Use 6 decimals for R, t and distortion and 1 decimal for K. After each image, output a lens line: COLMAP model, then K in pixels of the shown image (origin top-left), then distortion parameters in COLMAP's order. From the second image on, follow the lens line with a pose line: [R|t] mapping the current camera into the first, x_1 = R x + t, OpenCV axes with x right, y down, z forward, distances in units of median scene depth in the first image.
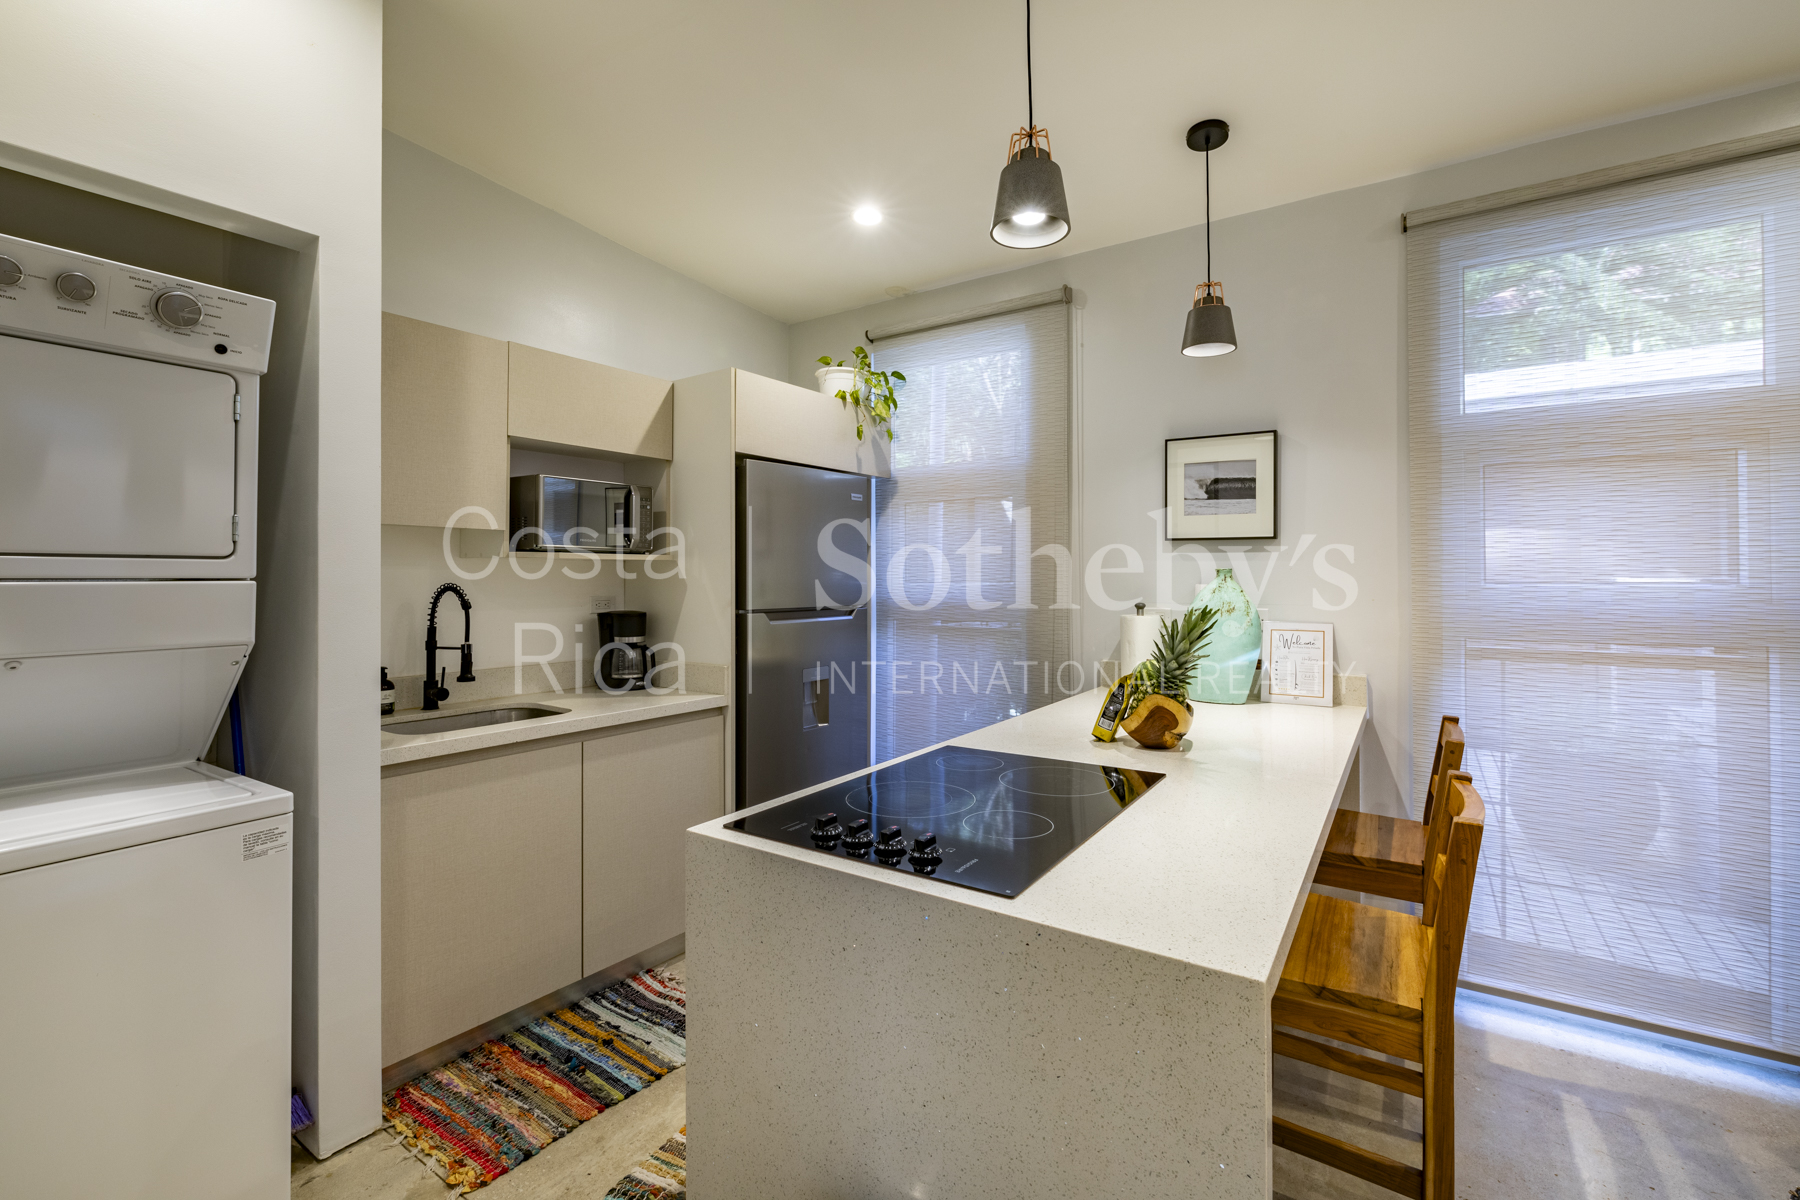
lens RADIAL K [[773.8, 0, 895.2], [0, 773.8, 558.2], [0, 0, 1]] dist [-0.001675, -0.000072]
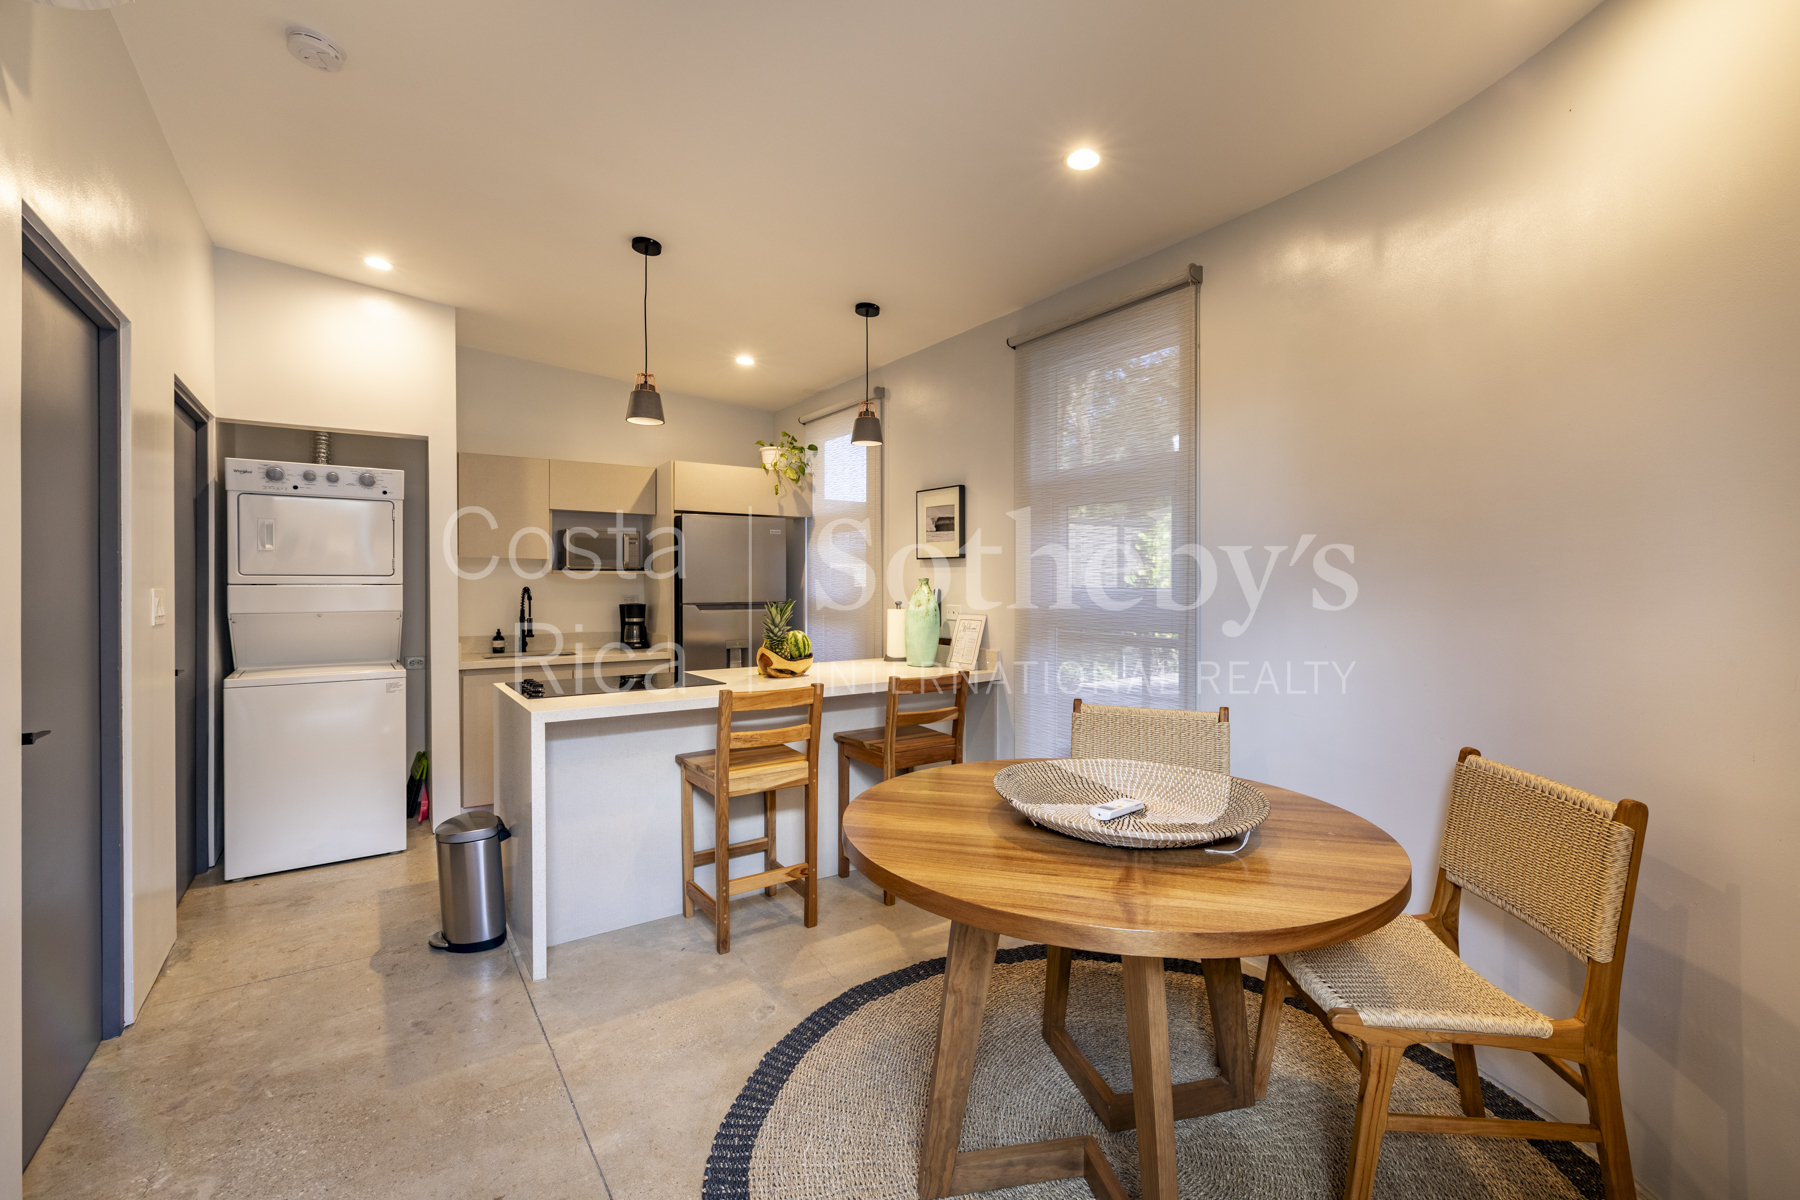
lens RADIAL K [[774.3, 0, 901.3], [0, 774.3, 577.9], [0, 0, 1]] dist [0.000380, -0.000037]
pose [[0.931869, -0.001932, -0.362789, 0.990316], [0.008074, 0.999849, 0.015417, -0.012136], [0.362705, -0.017296, 0.931744, -0.456451]]
